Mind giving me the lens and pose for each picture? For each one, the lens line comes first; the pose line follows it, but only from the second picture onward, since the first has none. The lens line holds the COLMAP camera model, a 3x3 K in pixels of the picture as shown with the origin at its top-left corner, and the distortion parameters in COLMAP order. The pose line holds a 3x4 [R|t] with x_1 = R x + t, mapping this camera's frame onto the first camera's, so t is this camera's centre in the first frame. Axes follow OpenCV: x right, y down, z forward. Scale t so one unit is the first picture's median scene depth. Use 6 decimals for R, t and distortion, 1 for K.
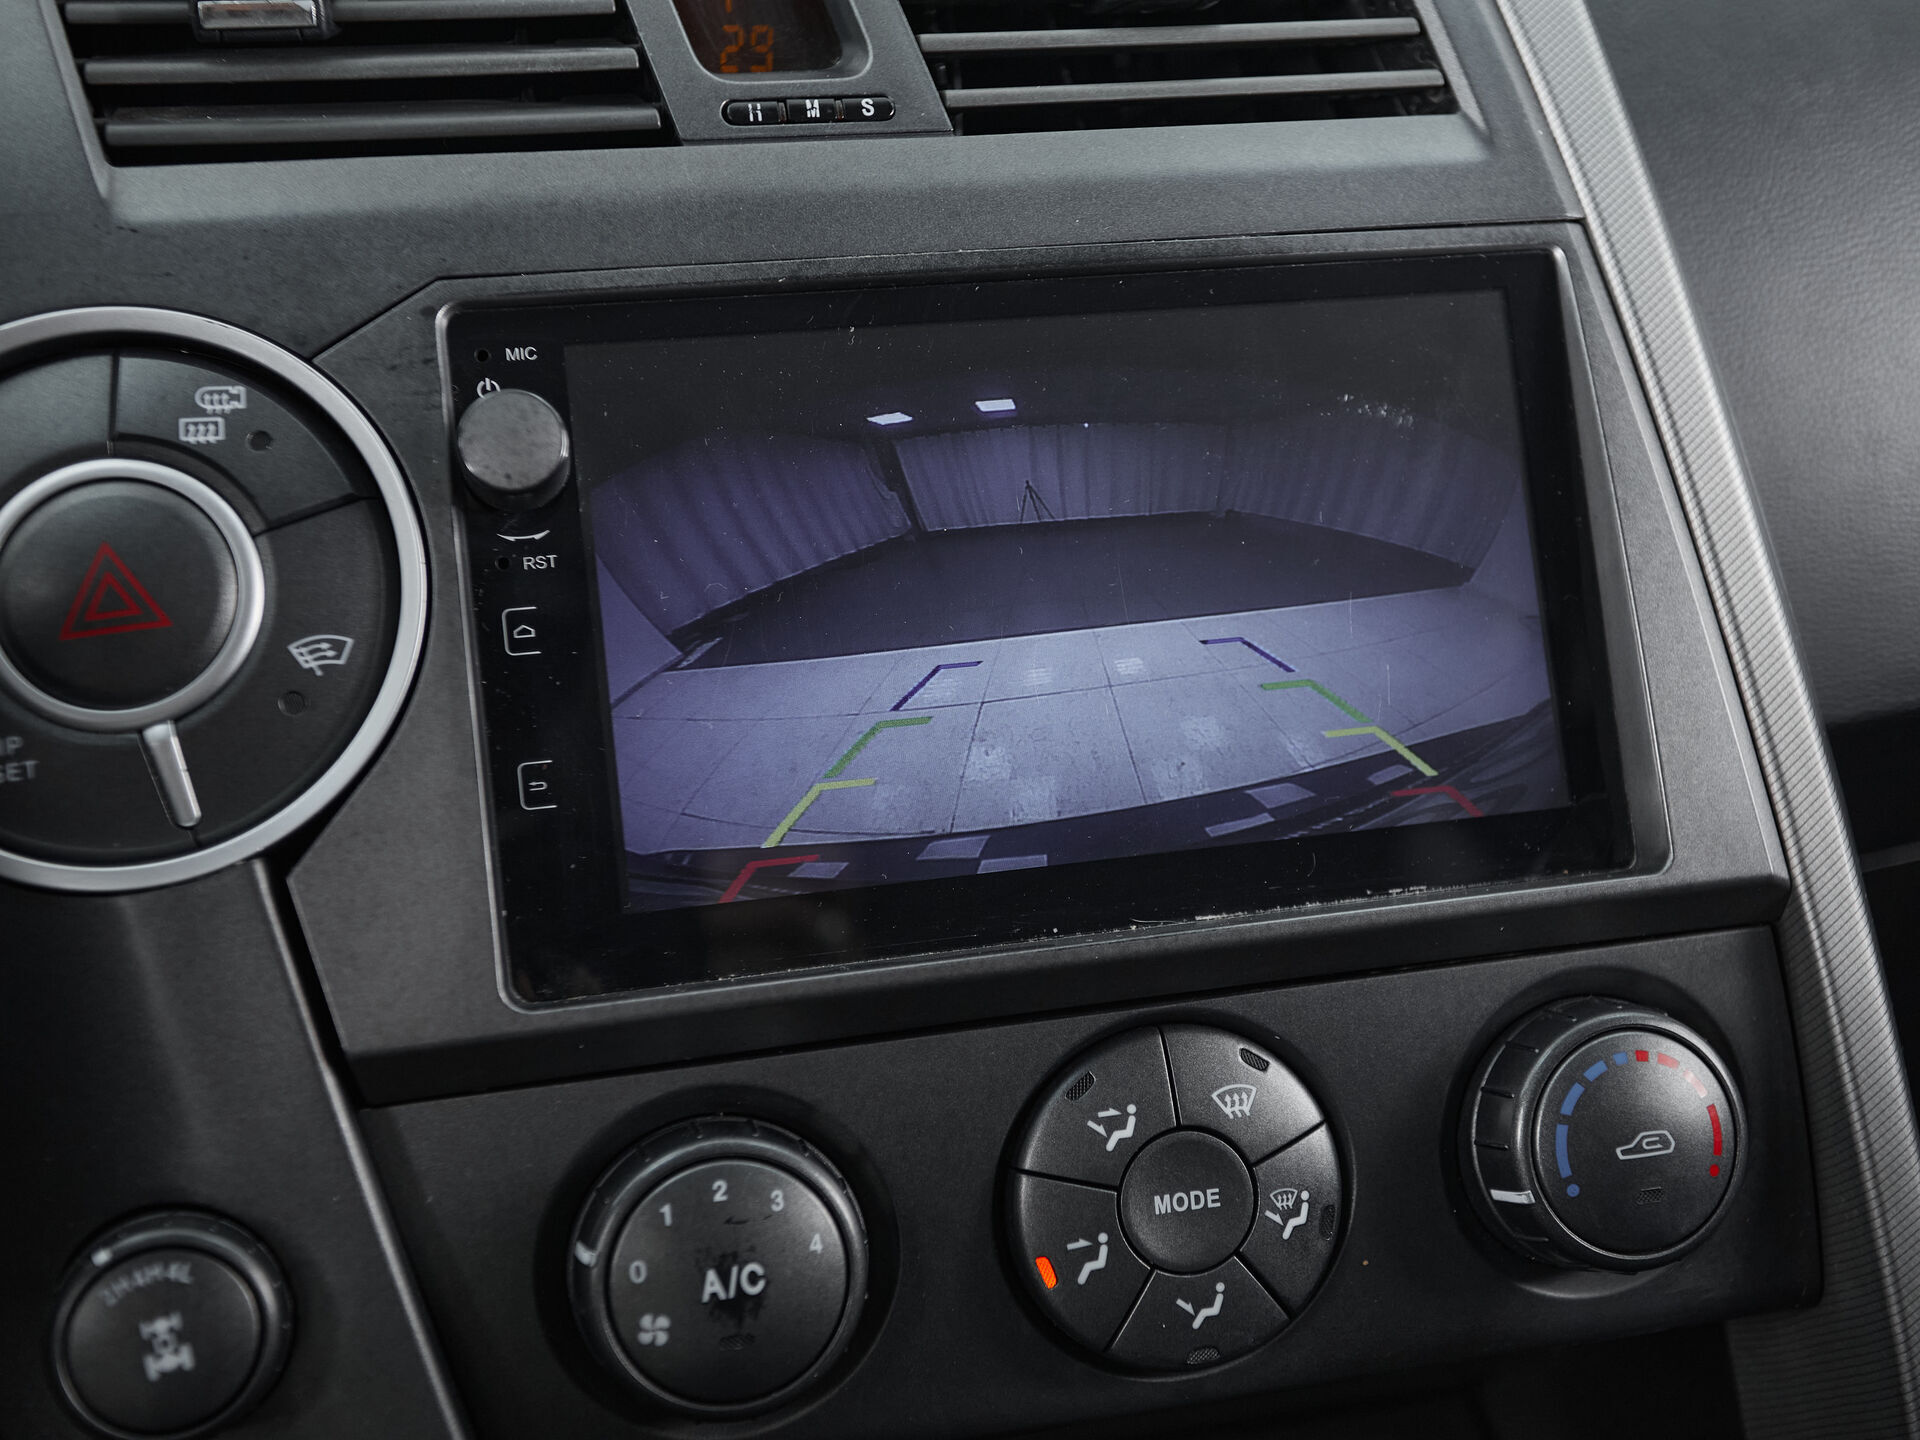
lens RADIAL K [[2188.7, 0, 1055.2], [0, 2188.7, 733.5], [0, 0, 1]] dist [0.036016, 0.000000]
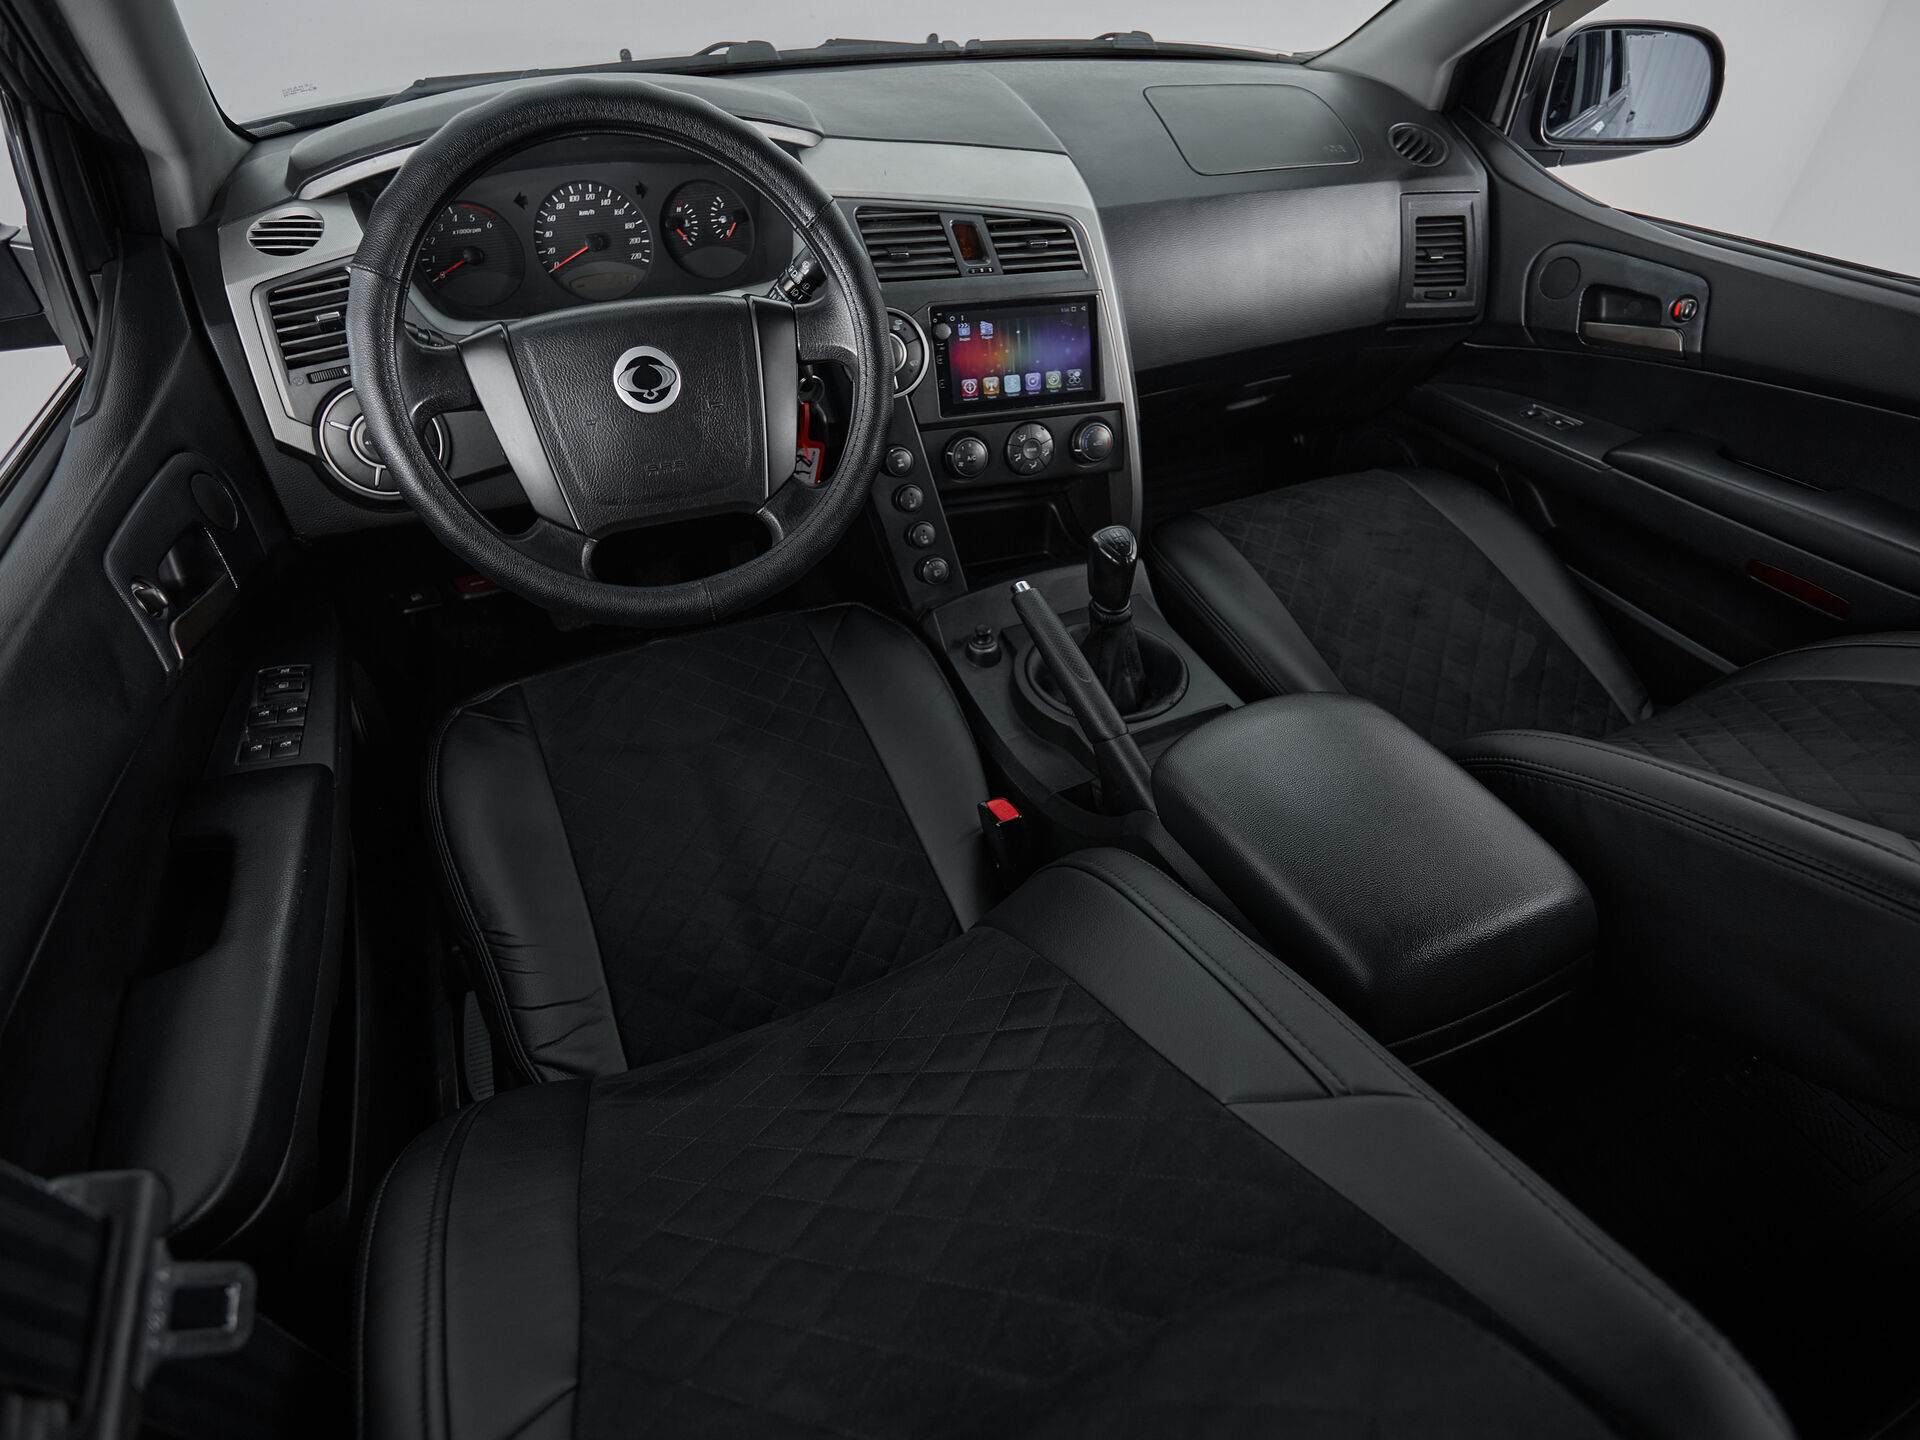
lens RADIAL K [[1050.0, 0, 975.1], [0, 1050.0, 716.4], [0, 0, 1]] dist [0.000449, -0.001963]
pose [[0.992588, -0.005780, 0.121392, -0.540815], [-0.041513, 0.922661, 0.383372, -0.279660], [-0.114220, -0.385570, 0.915582, -2.404571]]
